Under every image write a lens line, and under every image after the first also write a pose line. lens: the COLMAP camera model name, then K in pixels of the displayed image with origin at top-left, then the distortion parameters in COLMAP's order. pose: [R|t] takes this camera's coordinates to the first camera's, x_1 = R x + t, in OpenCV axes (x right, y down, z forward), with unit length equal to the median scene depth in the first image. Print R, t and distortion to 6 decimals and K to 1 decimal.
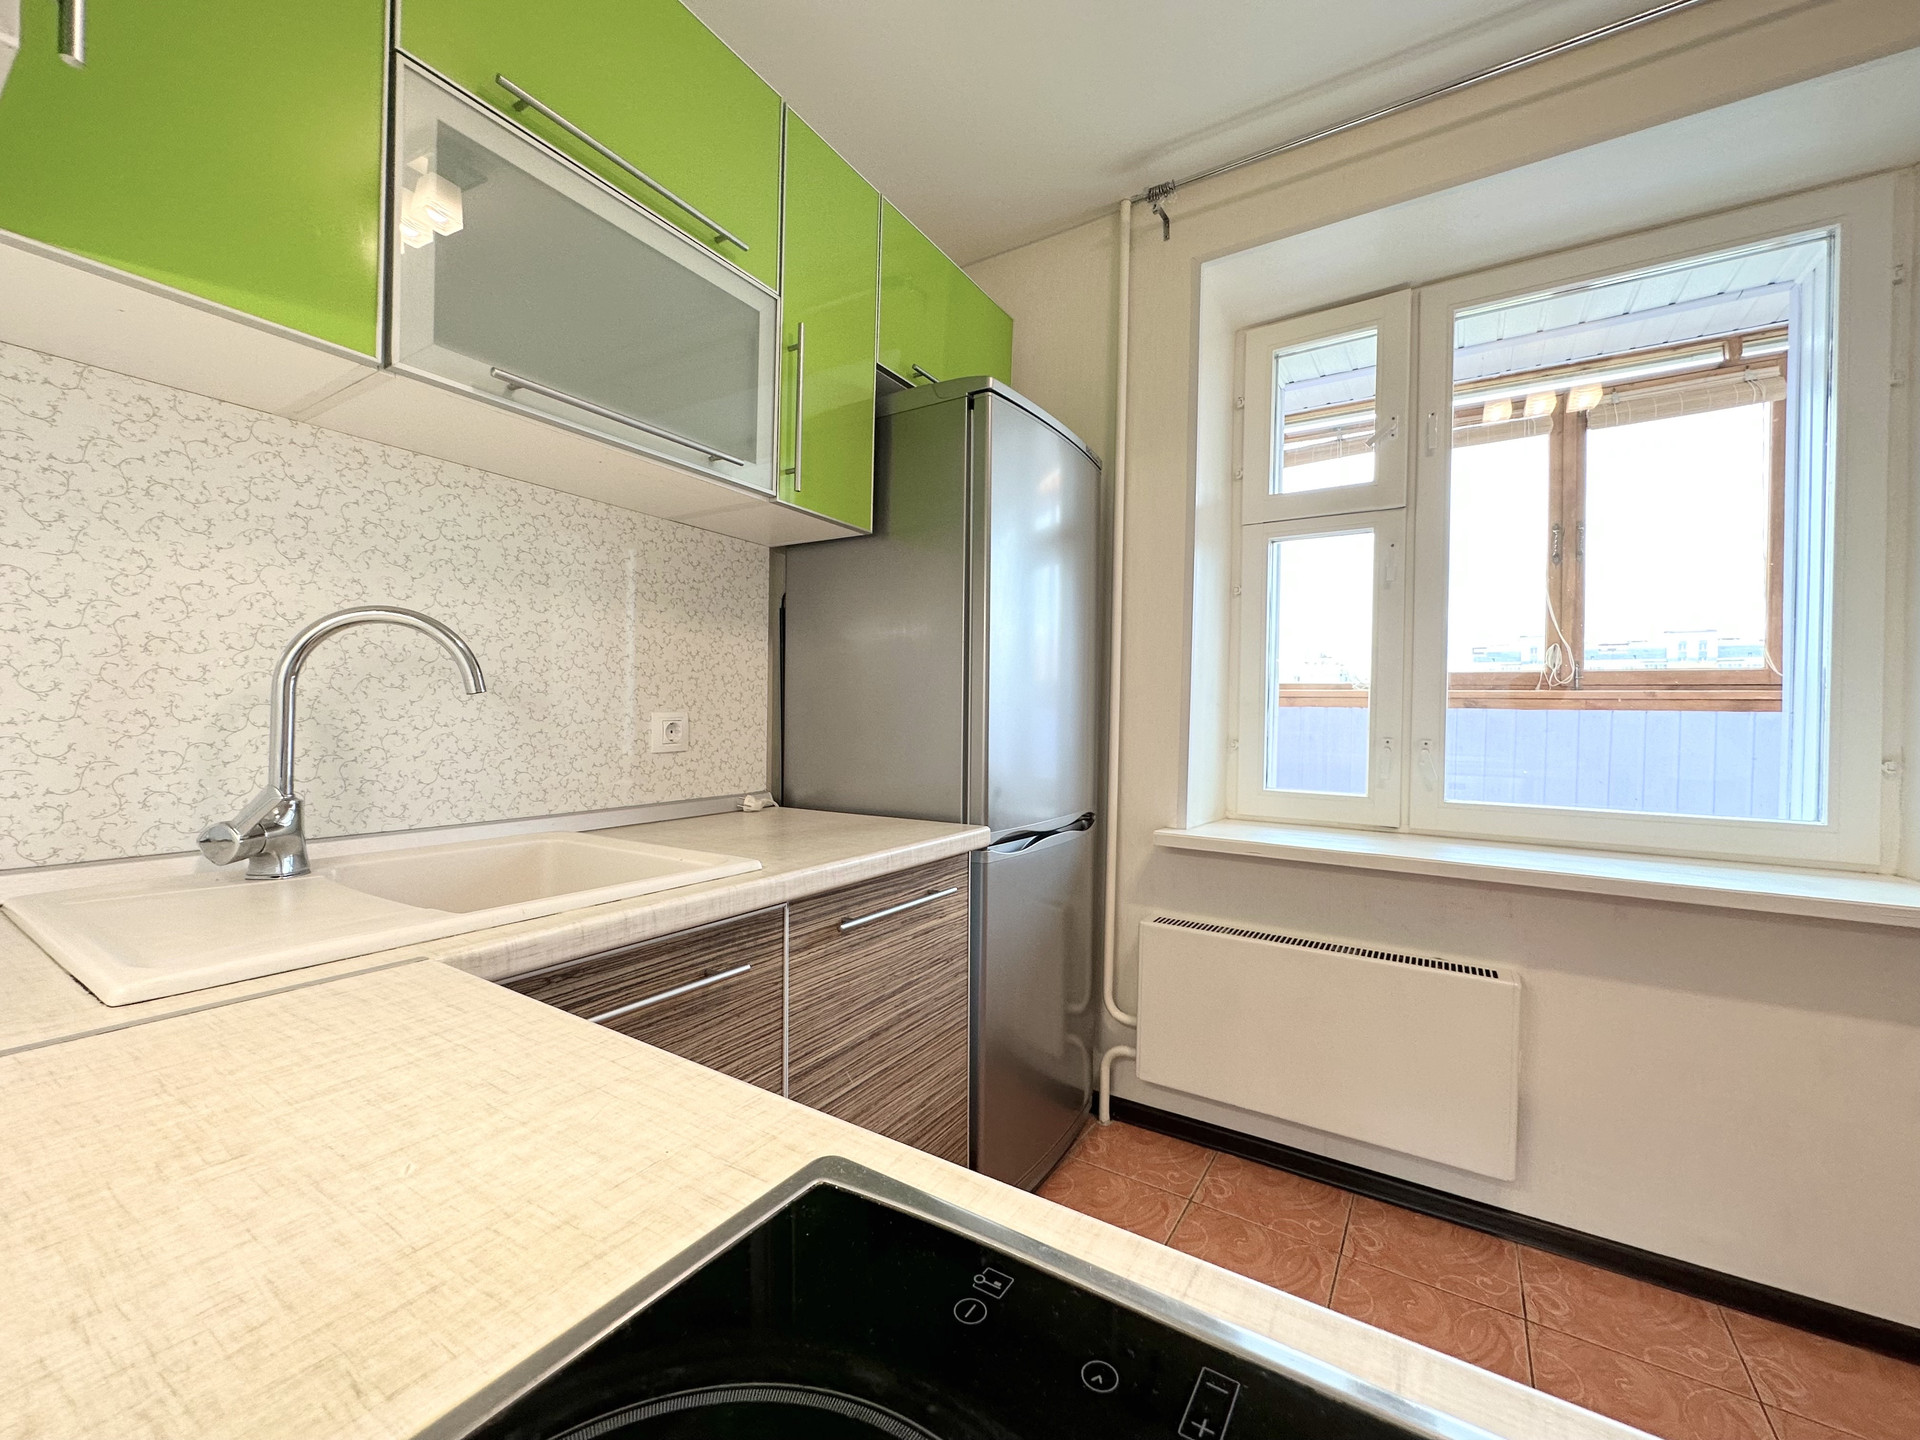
lens RADIAL K [[768.4, 0, 962.8], [0, 768.4, 714.5], [0, 0, 1]] dist [-0.001034, 0.000339]
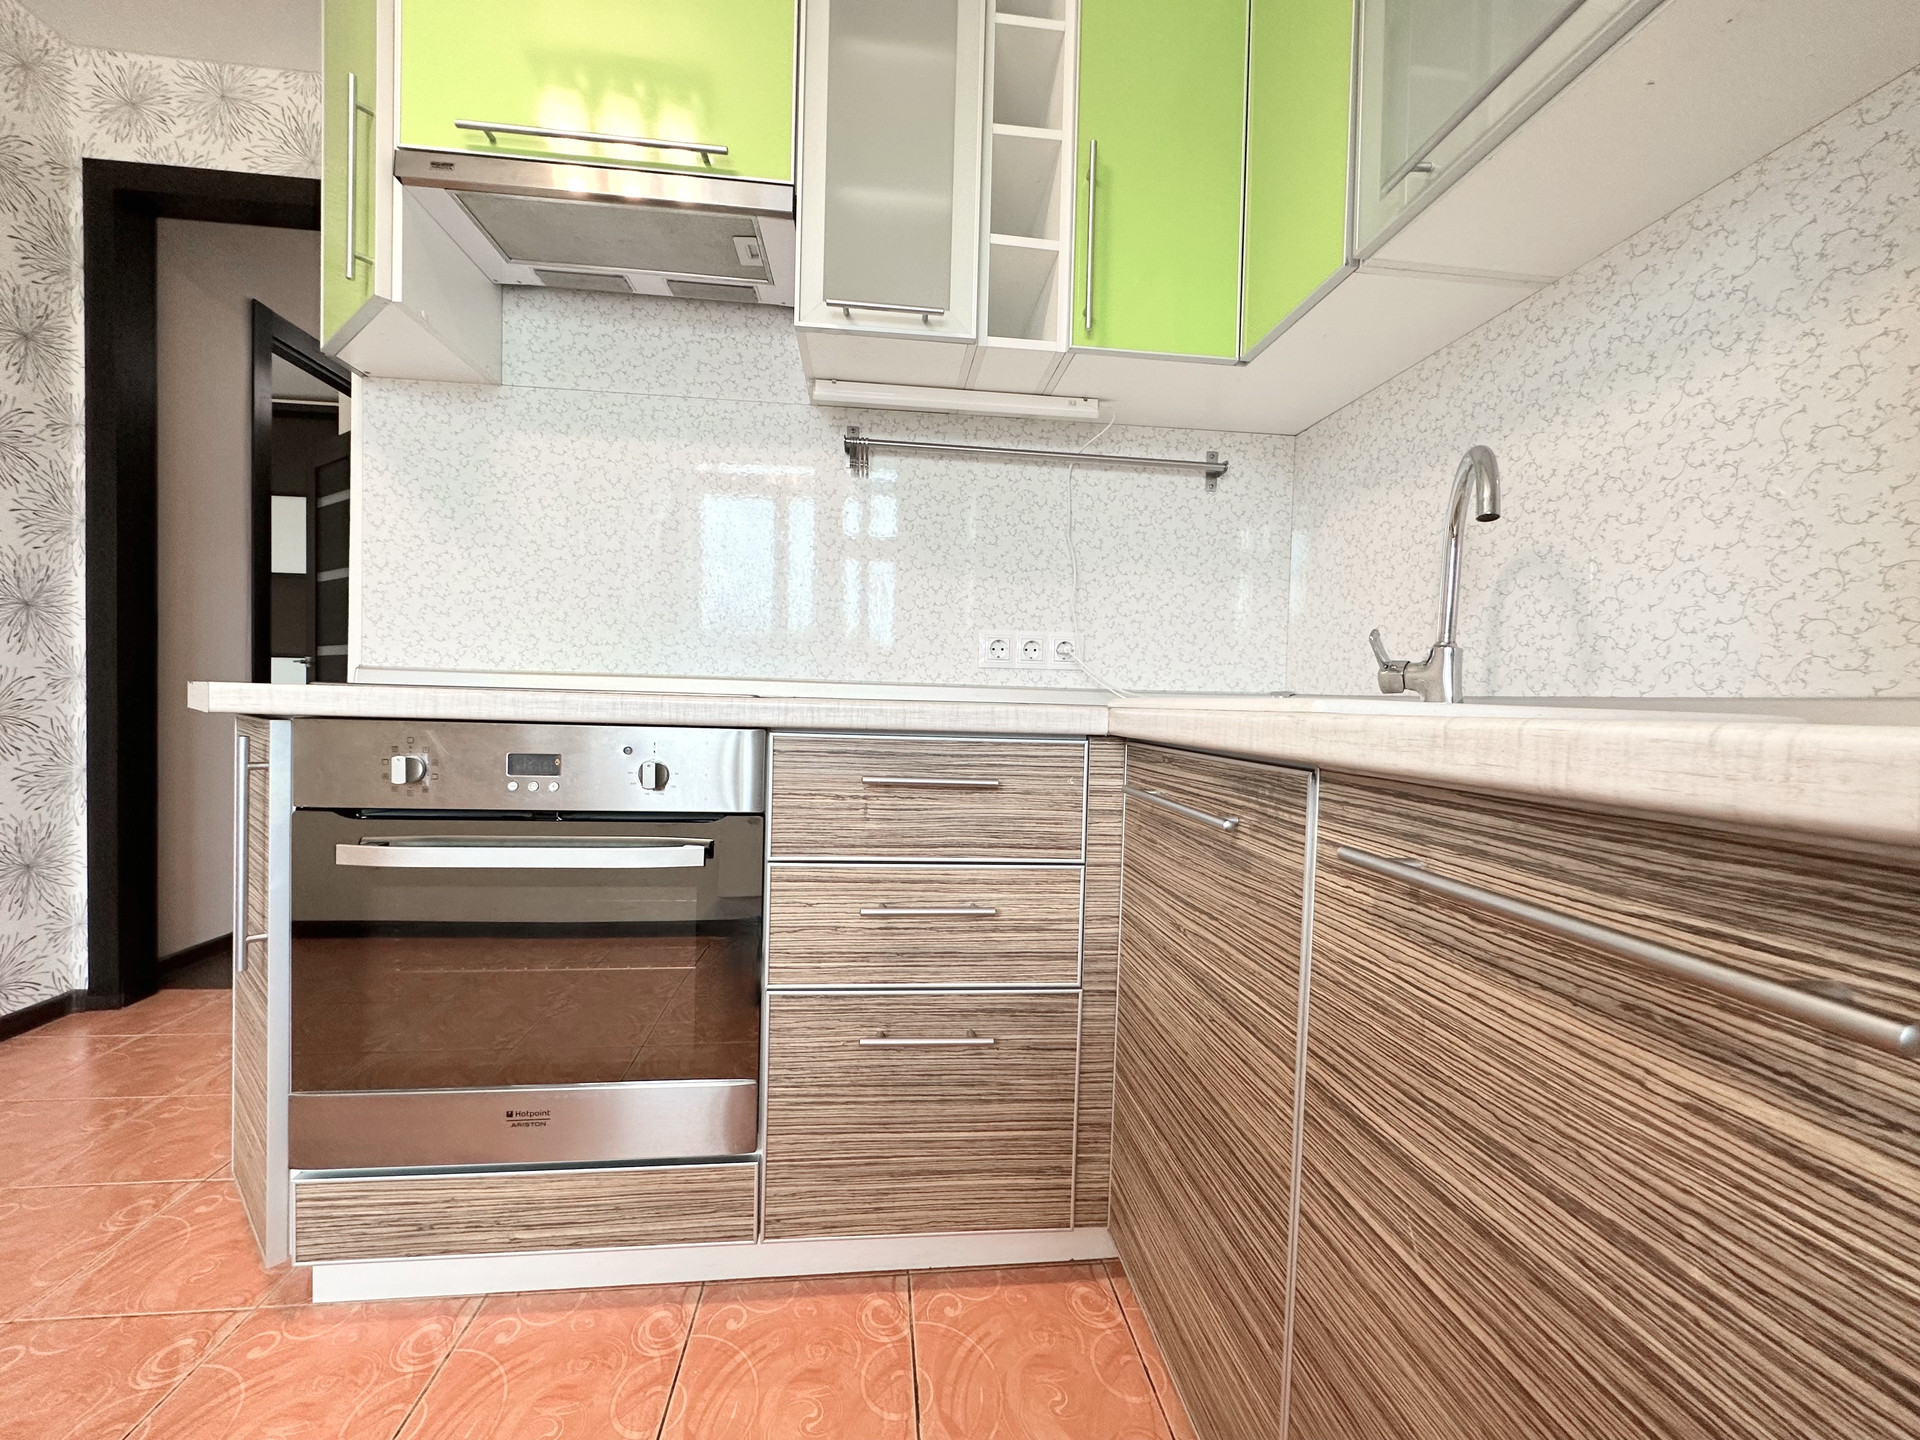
lens RADIAL K [[768.4, 0, 959.4], [0, 768.4, 721.6], [0, 0, 1]] dist [-0.001034, 0.000339]
pose [[-0.778907, -0.018847, -0.626857, 0.312761], [-0.037857, 0.999139, 0.016999, 0.178706], [0.625996, 0.036972, -0.778949, 1.122721]]
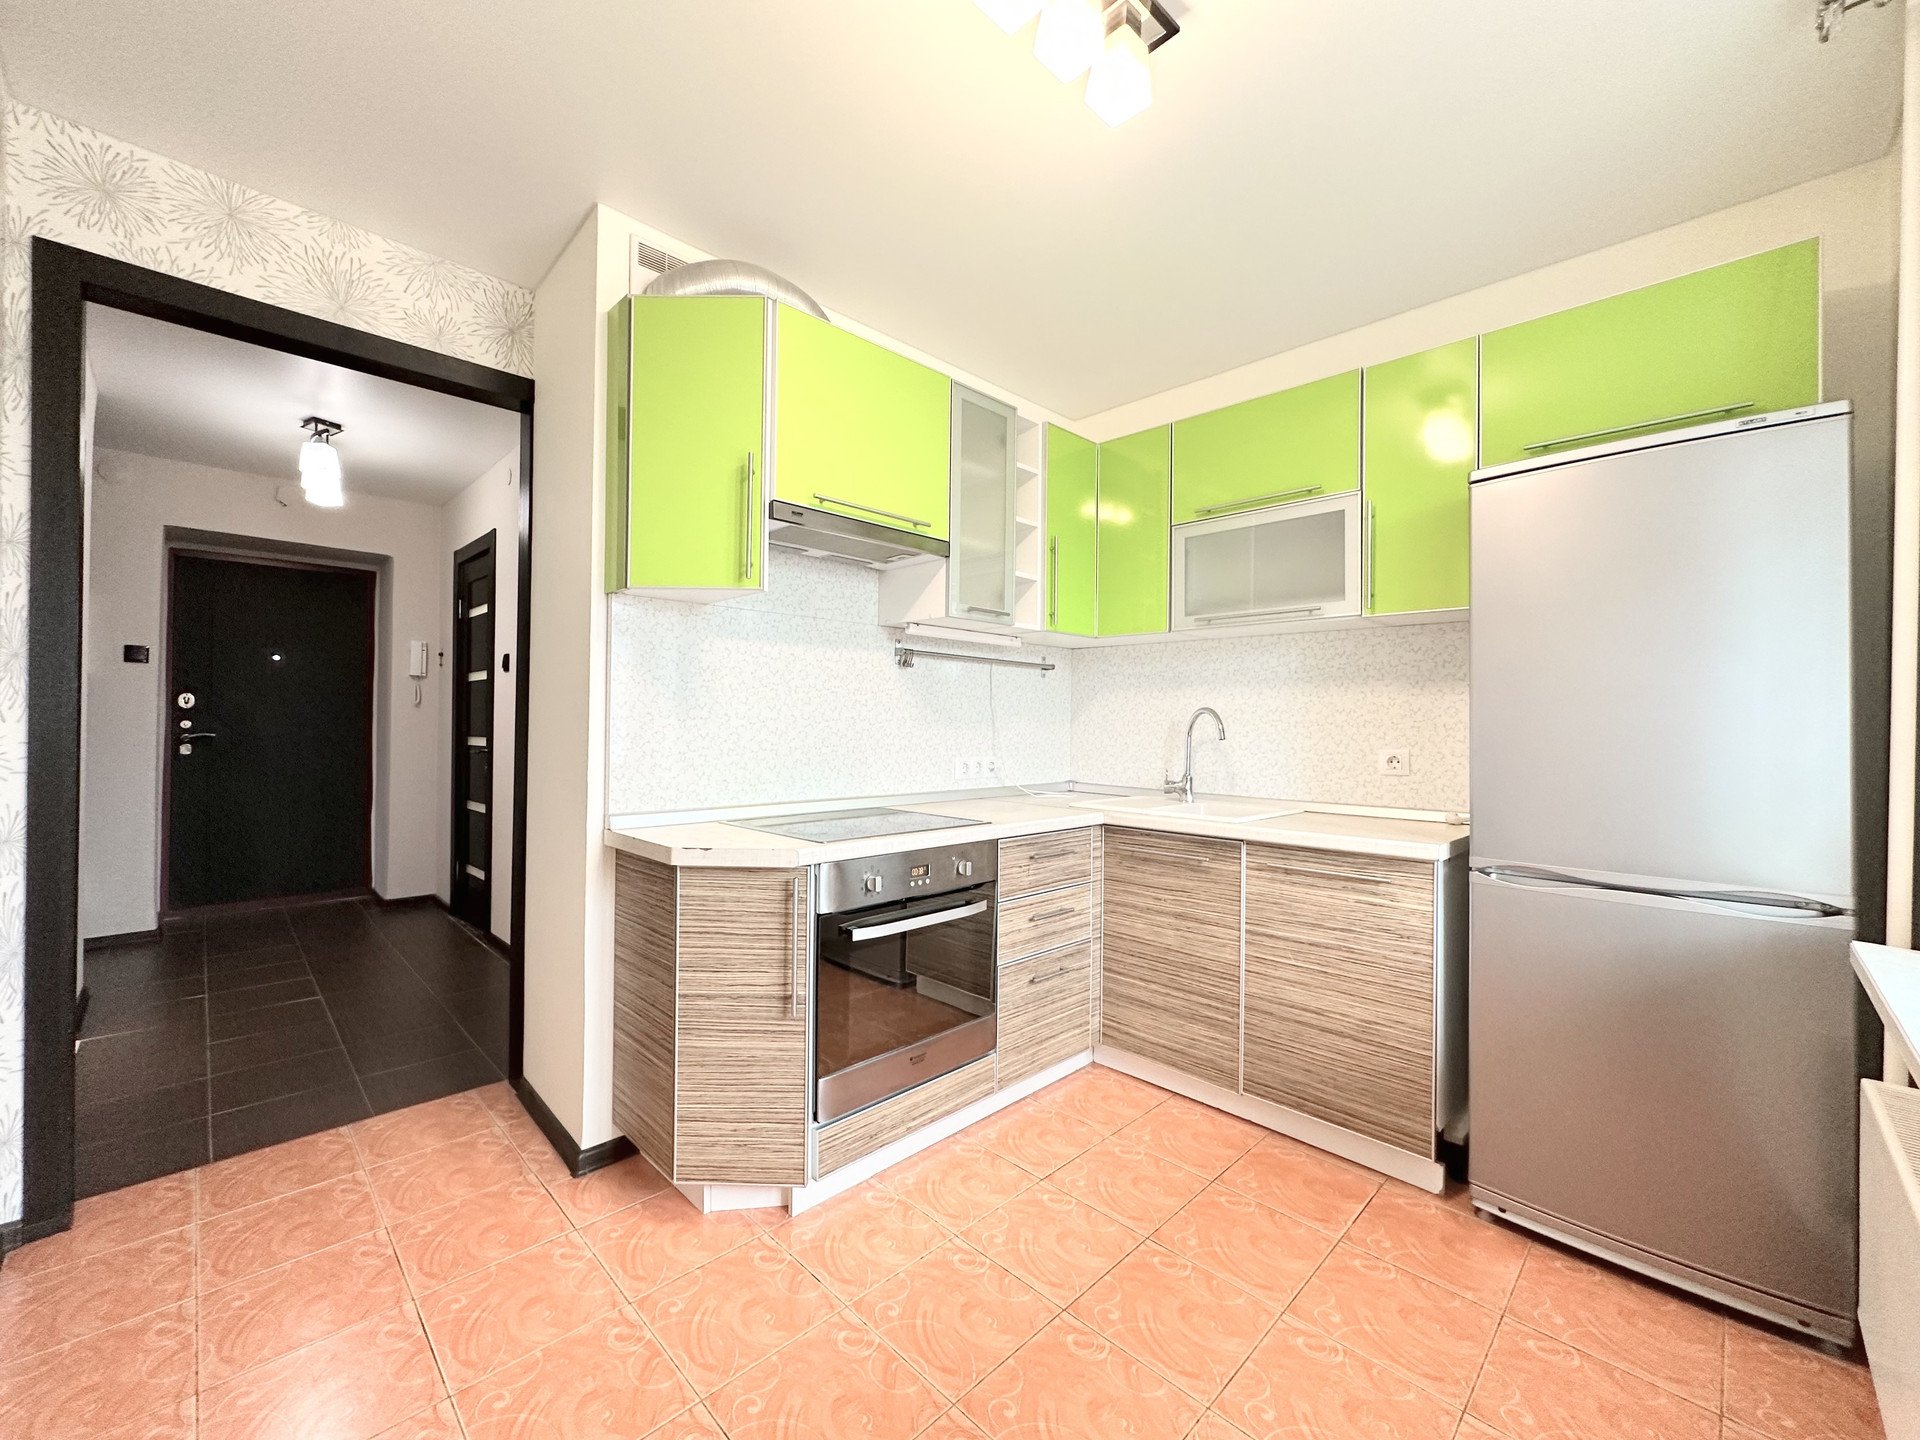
lens RADIAL K [[768.4, 0, 961.1], [0, 768.4, 722.3], [0, 0, 1]] dist [-0.001034, 0.000339]
pose [[-0.218331, -0.019771, -0.975675, 1.689905], [-0.012626, 0.999768, -0.017434, -0.025095], [0.975793, 0.008513, -0.218530, 0.618049]]
